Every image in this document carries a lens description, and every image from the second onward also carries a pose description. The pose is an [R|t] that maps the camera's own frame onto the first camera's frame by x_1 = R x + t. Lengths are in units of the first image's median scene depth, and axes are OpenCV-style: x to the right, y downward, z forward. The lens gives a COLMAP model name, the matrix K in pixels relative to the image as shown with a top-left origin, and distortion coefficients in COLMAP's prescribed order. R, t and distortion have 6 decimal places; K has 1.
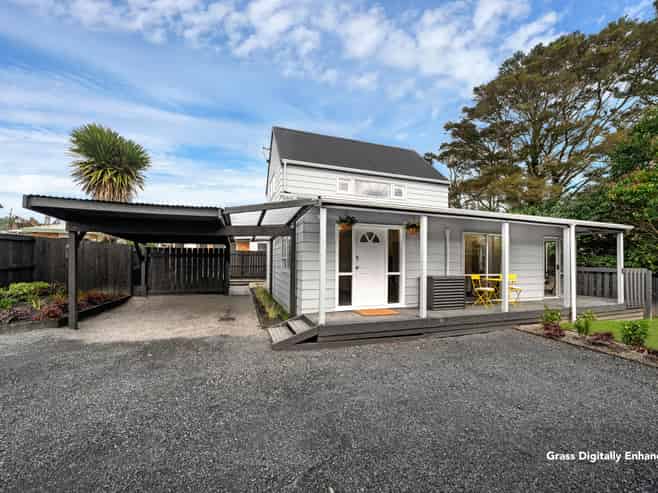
lens RADIAL K [[261.0, 0, 329.0], [0, 261.0, 257.4], [0, 0, 1]] dist [-0.002584, -0.000289]
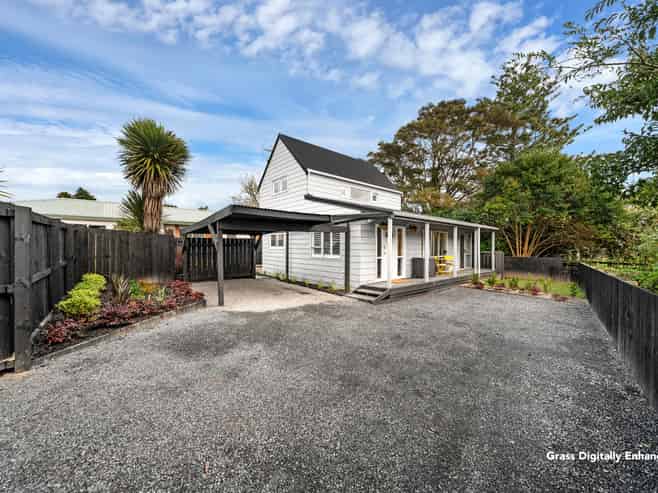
lens RADIAL K [[265.5, 0, 327.4], [0, 265.5, 242.4], [0, 0, 1]] dist [-0.000145, -0.000036]
pose [[0.920955, -0.000030, 0.389669, -0.589851], [-0.002017, 0.999986, 0.004844, -0.024104], [-0.389664, -0.005247, 0.920942, -0.225008]]
